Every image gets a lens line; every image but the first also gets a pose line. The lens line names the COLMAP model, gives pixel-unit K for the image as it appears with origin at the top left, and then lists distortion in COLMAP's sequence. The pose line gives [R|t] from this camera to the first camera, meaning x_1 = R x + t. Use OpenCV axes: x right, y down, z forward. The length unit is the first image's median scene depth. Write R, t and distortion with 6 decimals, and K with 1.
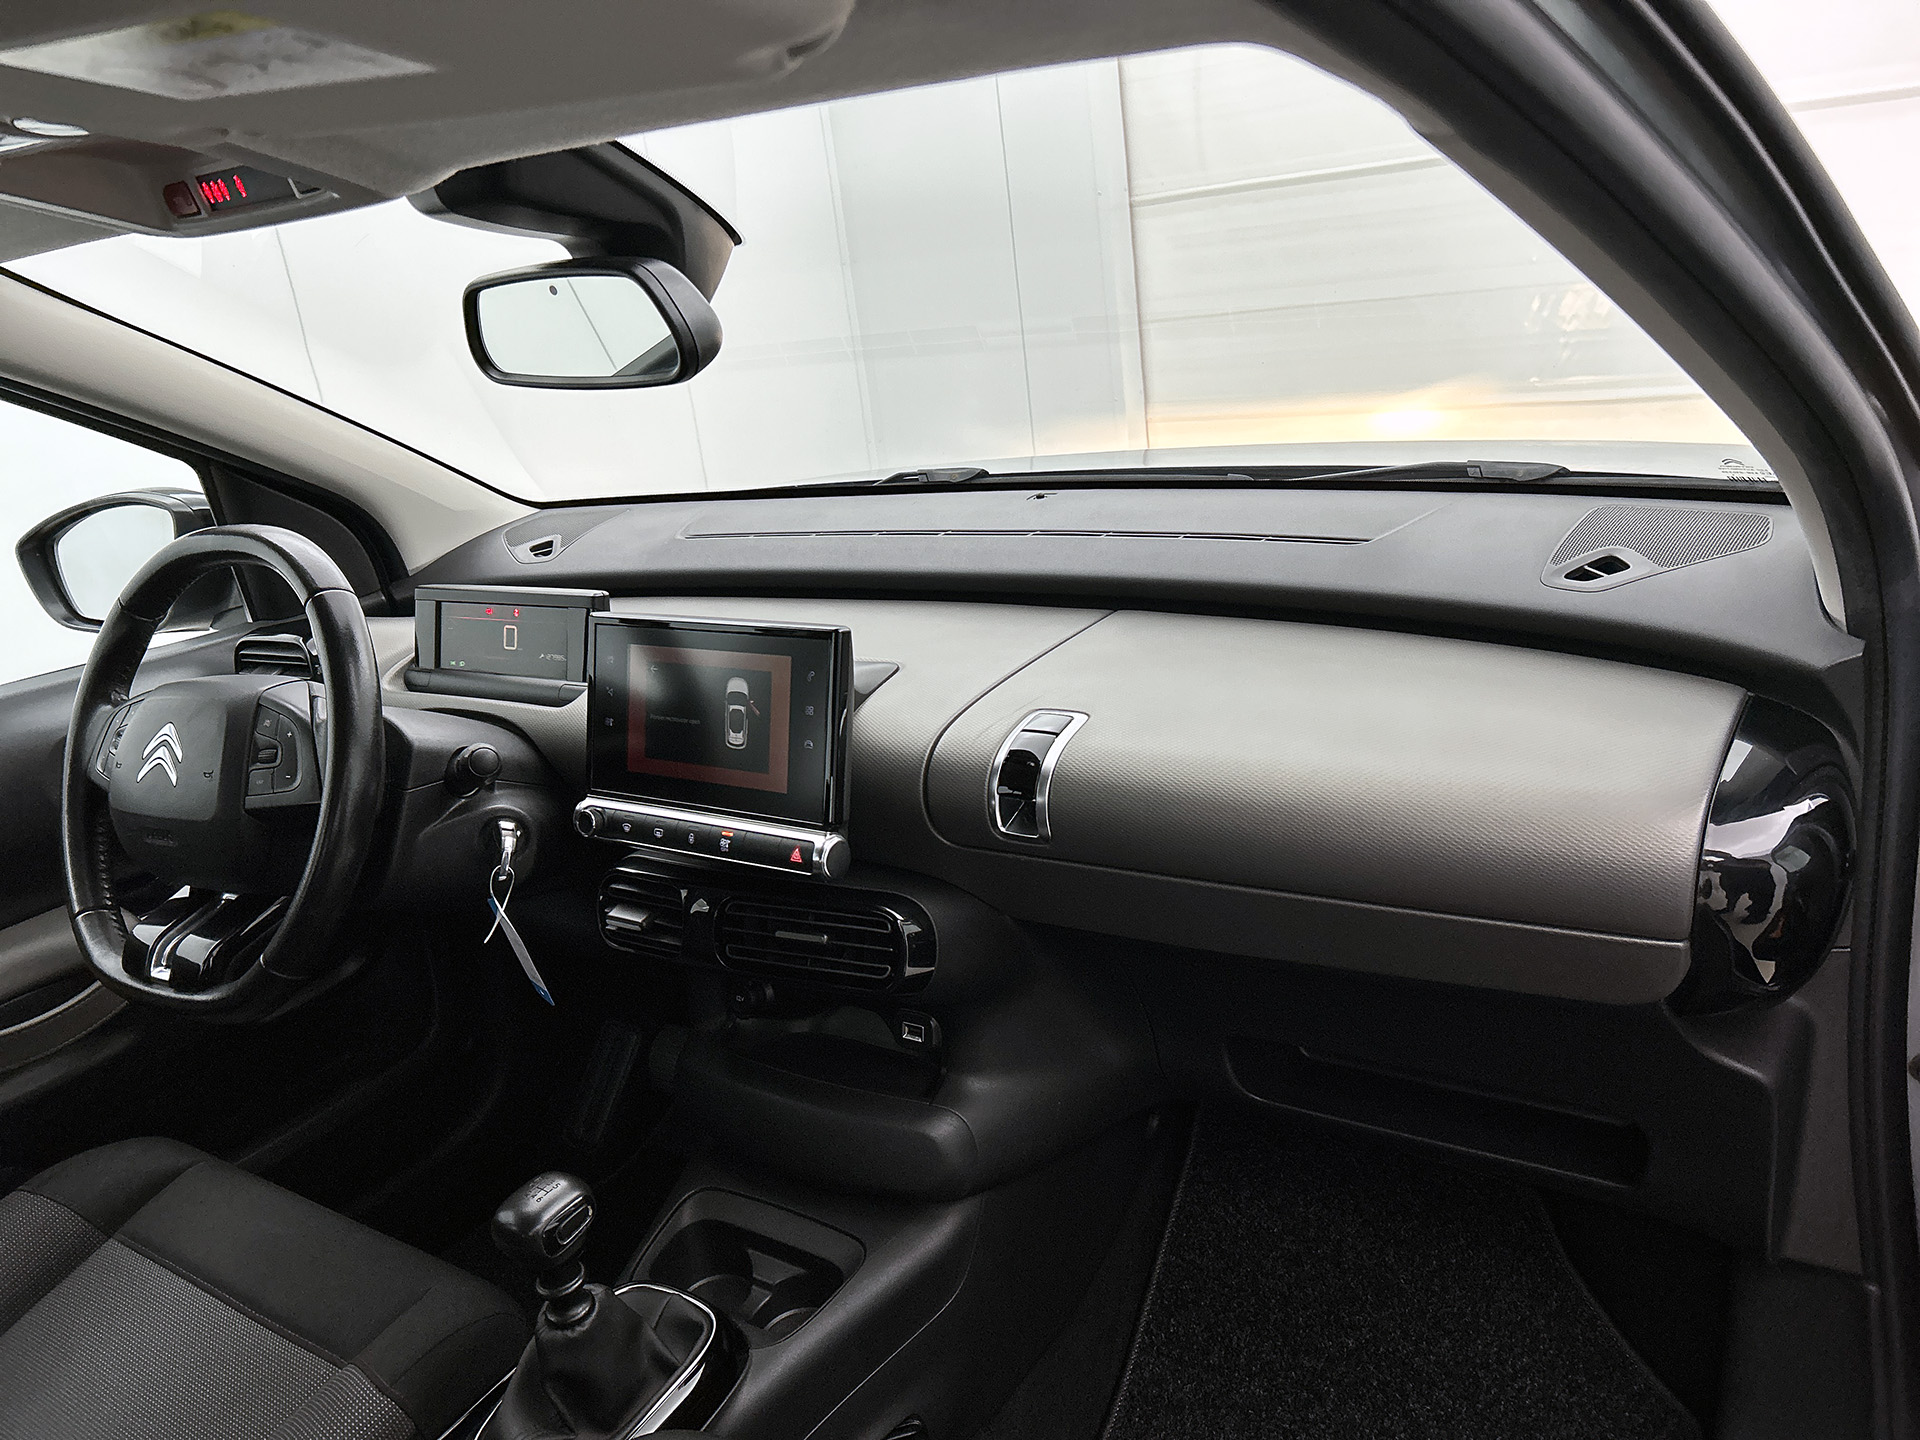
lens RADIAL K [[1495.4, 0, 940.2], [0, 1495.4, 691.1], [0, 0, 1]] dist [0.031759, -0.023670]
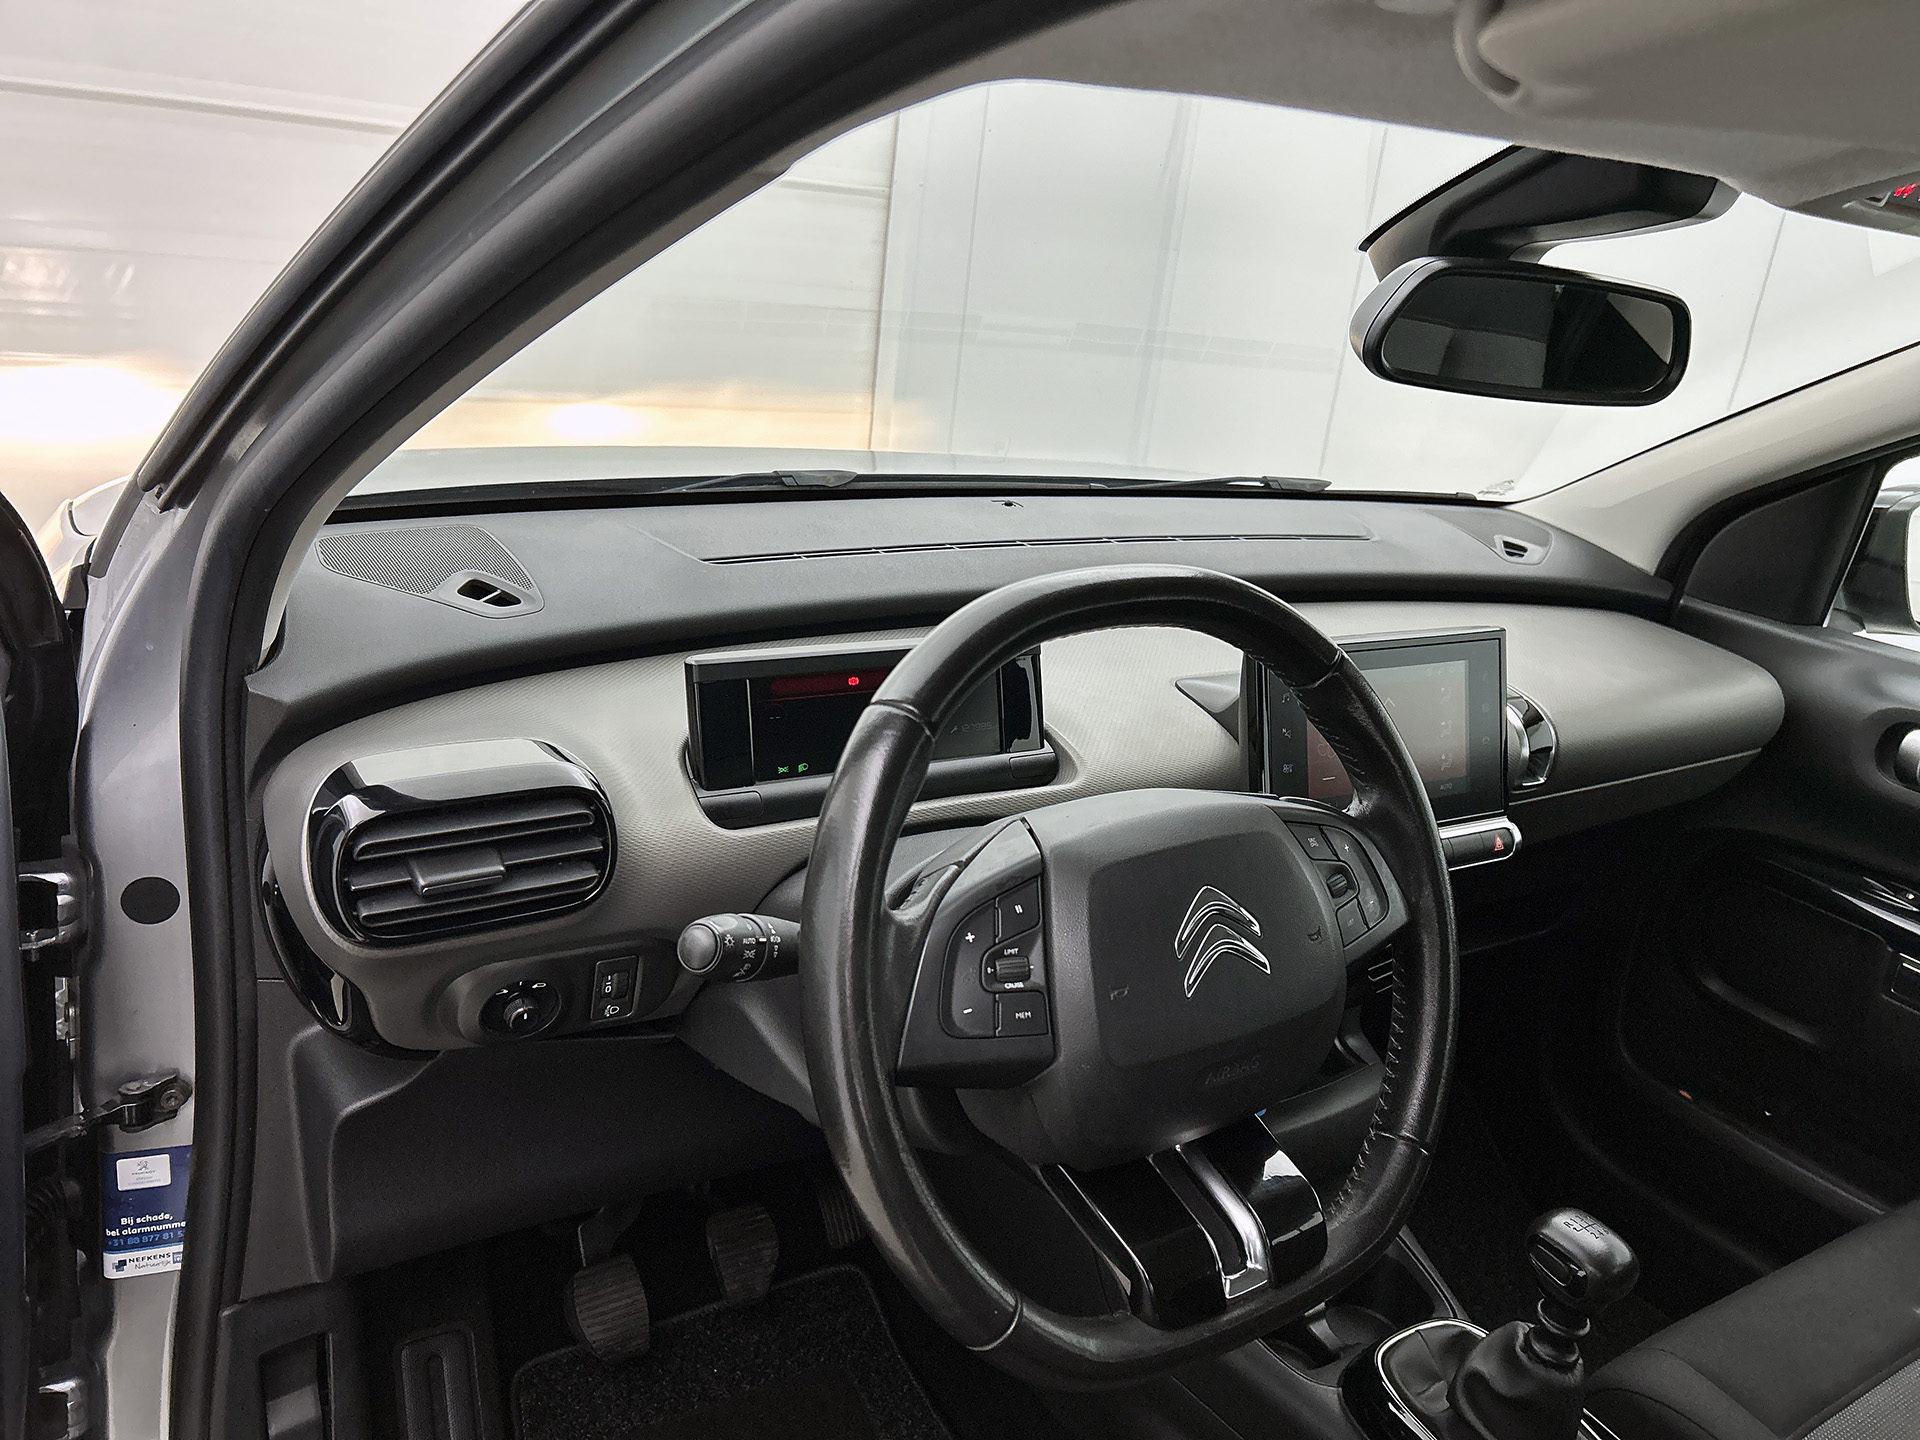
lens RADIAL K [[1495.4, 0, 958.7], [0, 1495.4, 710.2], [0, 0, 1]] dist [0.031759, -0.023670]
pose [[0.370433, -0.133346, 0.919238, -1.052589], [0.119545, 0.988256, 0.095183, -0.114585], [-0.921134, 0.074631, 0.382024, 0.814569]]
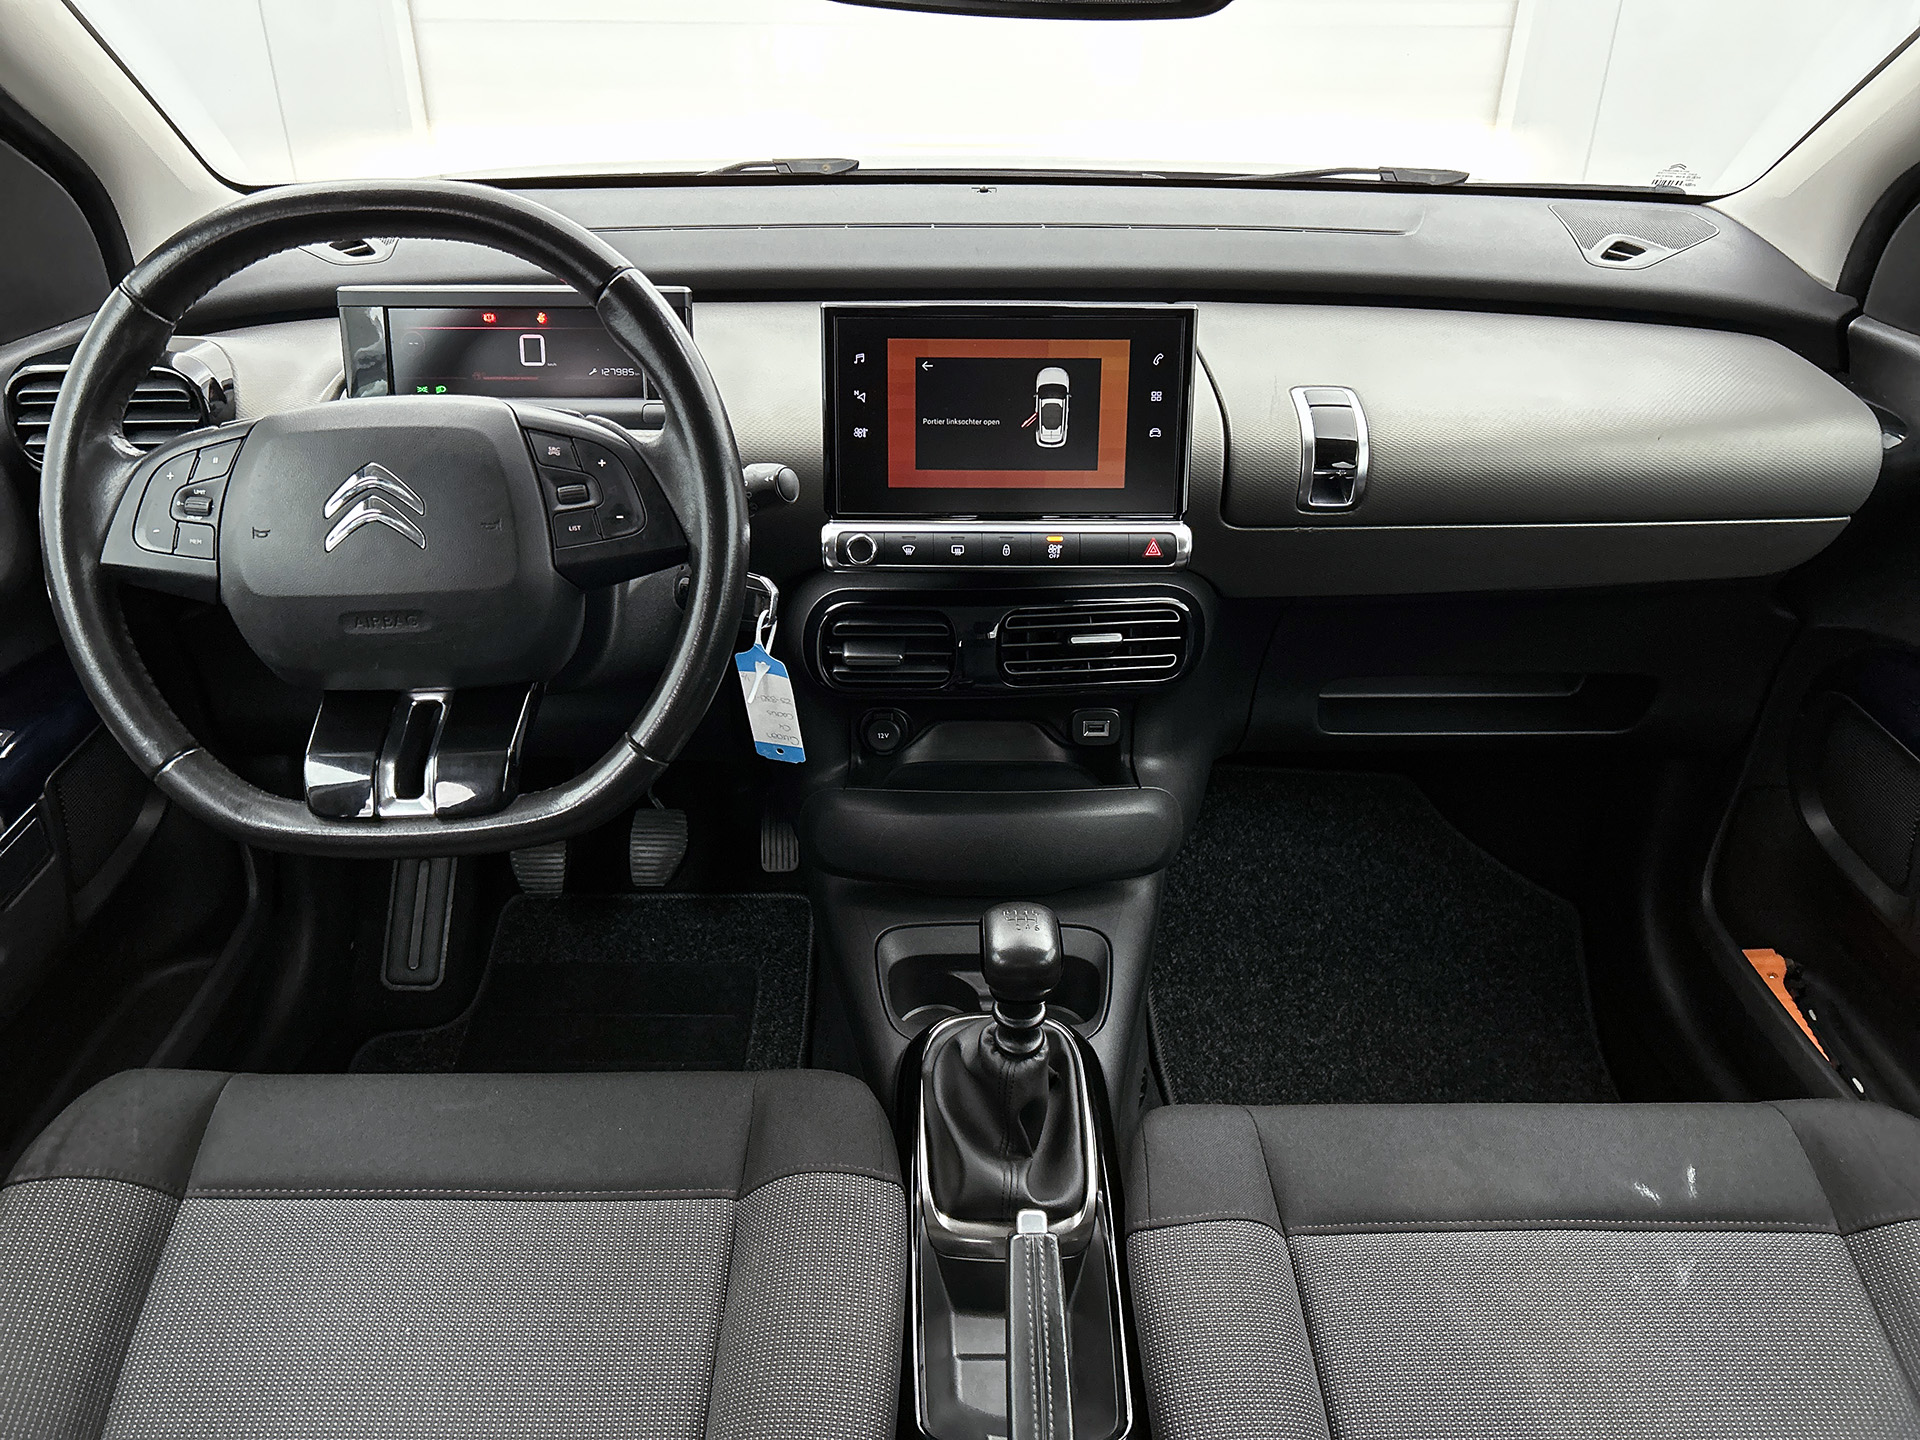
lens RADIAL K [[1495.4, 0, 934.0], [0, 1495.4, 729.2], [0, 0, 1]] dist [0.031759, -0.023670]
pose [[0.809803, -0.165541, 0.562864, -0.684671], [0.063516, 0.978467, 0.196390, 0.020656], [-0.583254, -0.123286, 0.802879, 0.246546]]
